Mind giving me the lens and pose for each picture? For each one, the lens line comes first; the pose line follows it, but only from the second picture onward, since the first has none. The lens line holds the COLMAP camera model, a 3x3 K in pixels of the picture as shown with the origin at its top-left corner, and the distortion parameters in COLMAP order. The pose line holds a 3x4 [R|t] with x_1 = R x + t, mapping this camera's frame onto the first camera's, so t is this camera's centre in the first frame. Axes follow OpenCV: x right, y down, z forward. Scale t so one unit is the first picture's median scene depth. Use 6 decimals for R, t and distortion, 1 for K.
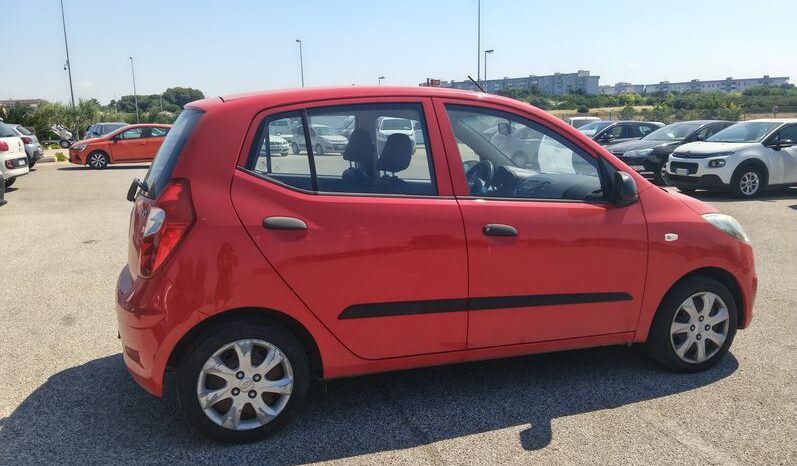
lens RADIAL K [[644.8, 0, 394.9], [0, 644.8, 239.9], [0, 0, 1]] dist [0.070447, -0.159163]
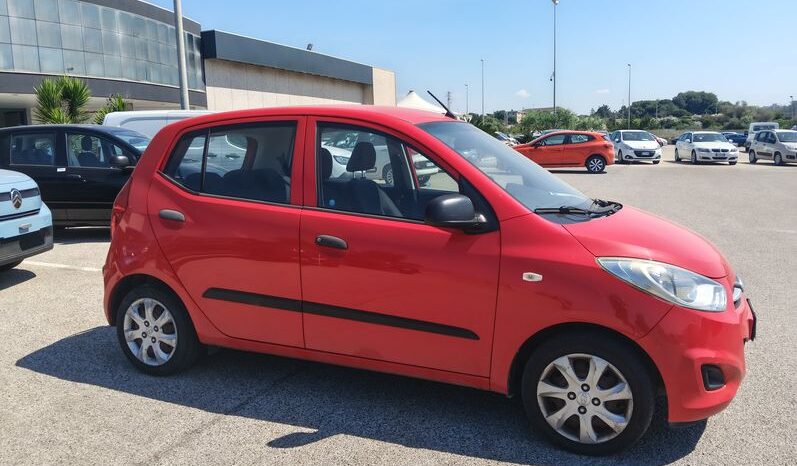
lens RADIAL K [[644.8, 0, 396.2], [0, 644.8, 236.6], [0, 0, 1]] dist [0.070447, -0.159163]
pose [[0.739064, 0.106420, -0.665176, 1.008570], [-0.114752, 0.992899, 0.031353, -0.073763], [0.663789, 0.053158, 0.746028, 0.312842]]
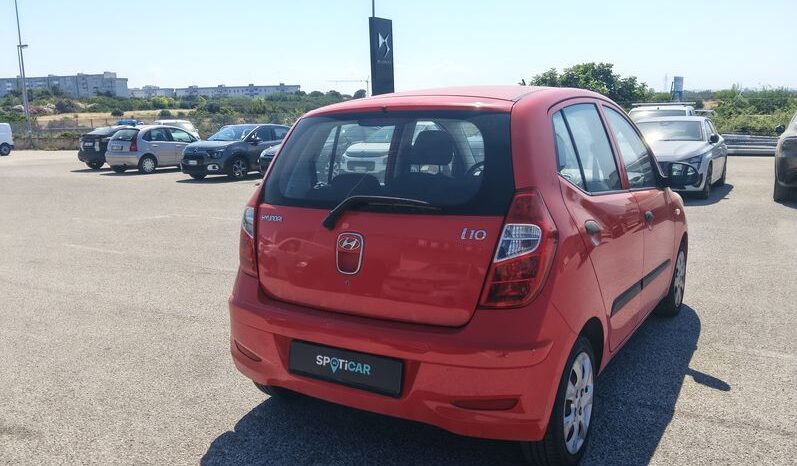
lens RADIAL K [[644.8, 0, 395.6], [0, 644.8, 234.9], [0, 0, 1]] dist [0.070447, -0.159163]
pose [[0.773102, -0.111528, 0.624399, -0.974521], [0.119342, 0.992415, 0.029498, -0.074534], [-0.622953, 0.051712, 0.780548, 0.412365]]
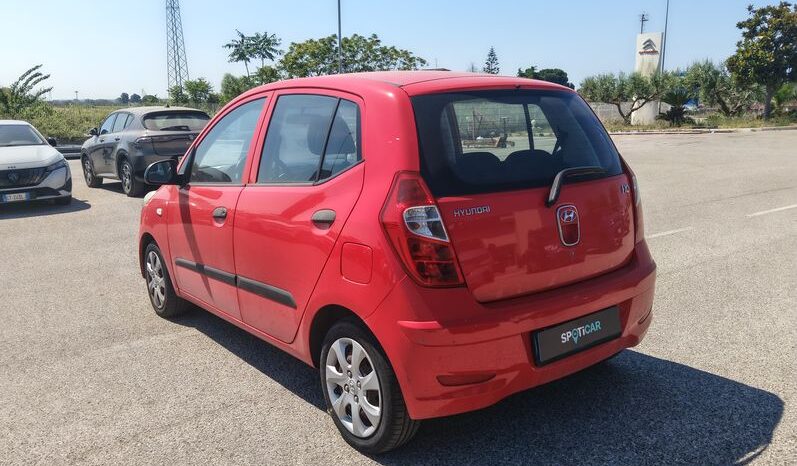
lens RADIAL K [[644.8, 0, 398.3], [0, 644.8, 233.1], [0, 0, 1]] dist [0.070447, -0.159163]
pose [[-0.328312, -0.151189, 0.932391, -1.256018], [0.185262, 0.957628, 0.220516, -0.270283], [-0.926223, 0.245135, -0.286391, 1.653734]]
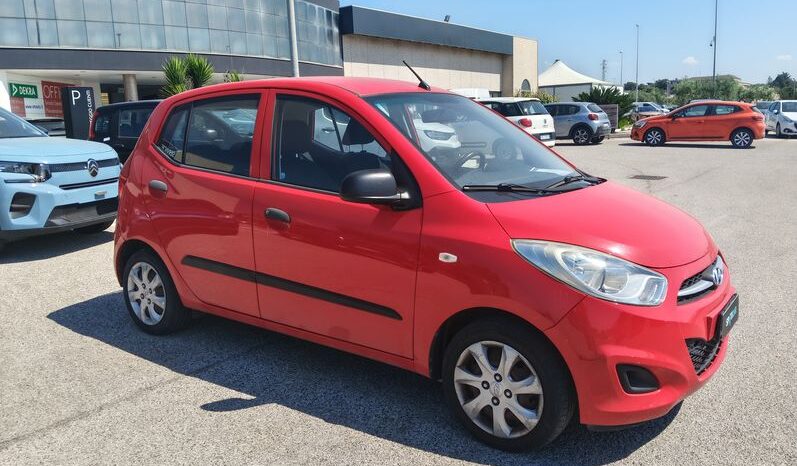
lens RADIAL K [[644.8, 0, 394.9], [0, 644.8, 236.2], [0, 0, 1]] dist [0.070447, -0.159163]
pose [[0.568671, 0.156542, -0.807532, 1.217867], [-0.131394, 0.986406, 0.098689, -0.118093], [0.812003, 0.049983, 0.581509, 0.586595]]
